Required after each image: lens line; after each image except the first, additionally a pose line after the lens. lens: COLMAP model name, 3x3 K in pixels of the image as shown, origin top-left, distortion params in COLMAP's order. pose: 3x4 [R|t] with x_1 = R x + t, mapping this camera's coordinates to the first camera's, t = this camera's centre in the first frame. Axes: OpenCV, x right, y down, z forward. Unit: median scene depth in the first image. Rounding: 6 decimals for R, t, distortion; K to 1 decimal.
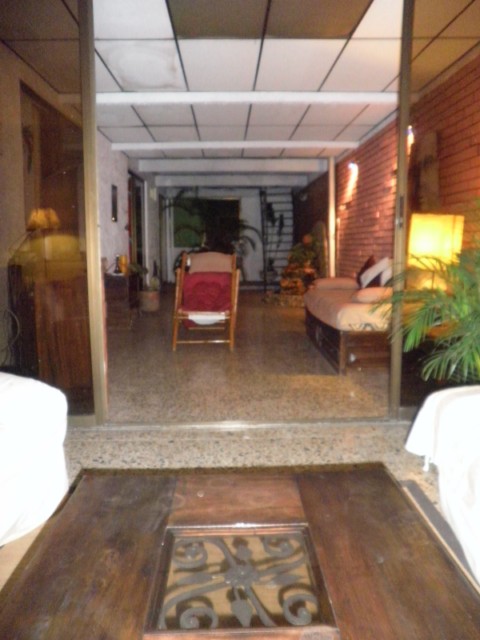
lens RADIAL K [[513.9, 0, 240.0], [0, 513.9, 320.0], [0, 0, 1]] dist [-0.012035, 0.005101]
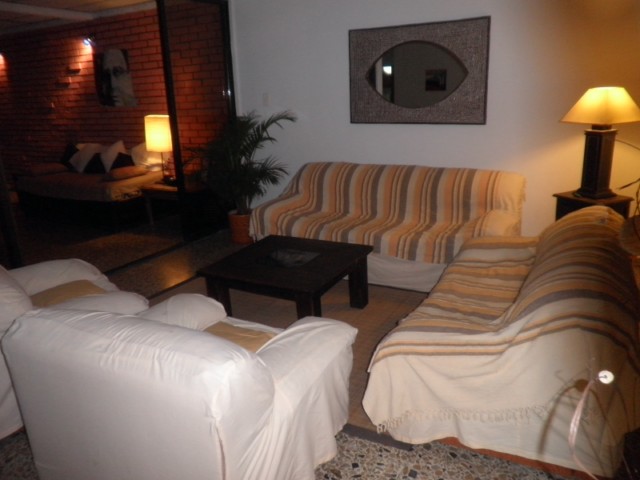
lens RADIAL K [[513.9, 0, 311.1], [0, 513.9, 240.3], [0, 0, 1]] dist [-0.012035, 0.005101]
pose [[0.576241, -0.245462, 0.779548, -0.209268], [0.155605, 0.969336, 0.190198, -0.020904], [-0.802330, 0.011702, 0.596766, -0.090492]]
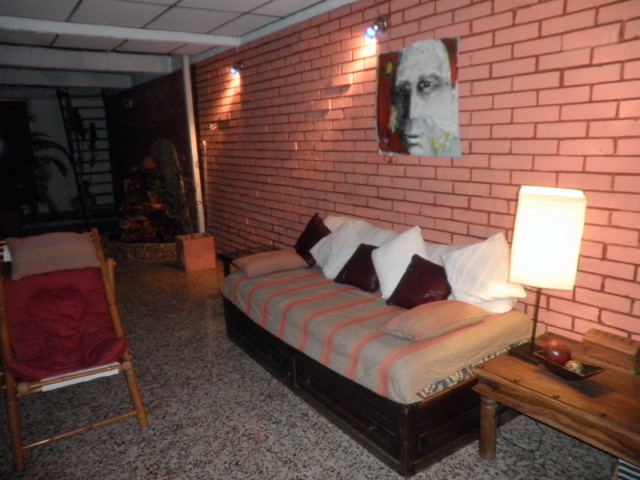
lens RADIAL K [[513.9, 0, 311.1], [0, 513.9, 240.3], [0, 0, 1]] dist [-0.012035, 0.005101]
pose [[0.857799, -0.119459, 0.499911, -0.047870], [0.094016, 0.992674, 0.075887, -0.070901], [-0.505314, -0.018096, 0.862746, 0.206172]]
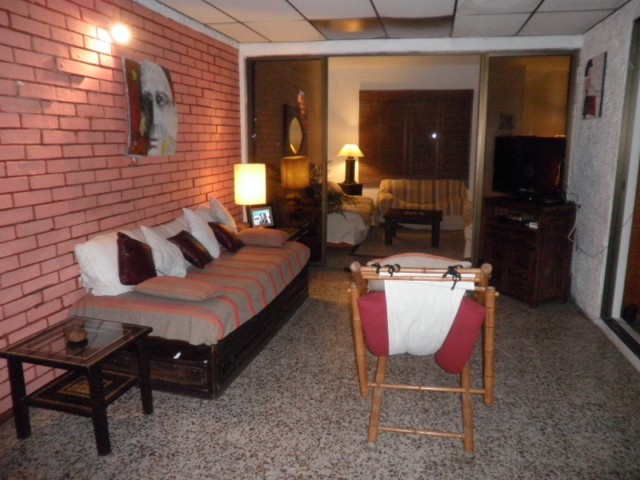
lens RADIAL K [[487.9, 0, 320.0], [0, 487.9, 240.0], [0, 0, 1]] dist [-0.003447, 0.001281]
pose [[-0.967216, -0.045206, 0.249897, -0.040084], [0.042370, 0.941511, 0.334308, -0.142118], [-0.250394, 0.333936, -0.908730, 0.713509]]
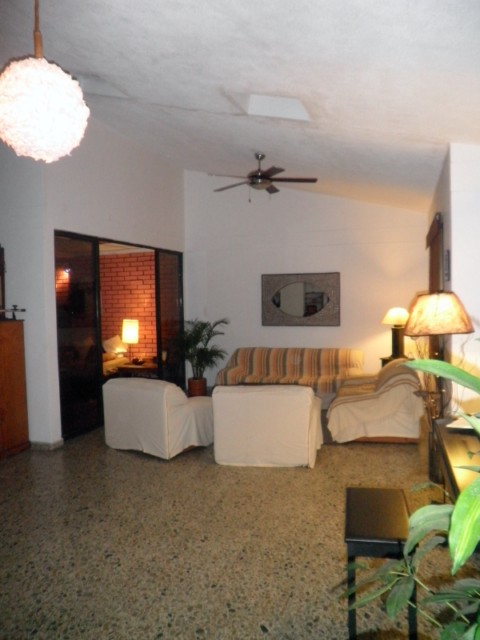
lens RADIAL K [[487.9, 0, 238.7], [0, 487.9, 338.8], [0, 0, 1]] dist [-0.003447, 0.001281]
pose [[0.389768, -0.061770, 0.918839, -0.481090], [0.147713, 0.989023, 0.003829, -0.017882], [-0.908989, 0.134232, 0.394613, -0.104666]]
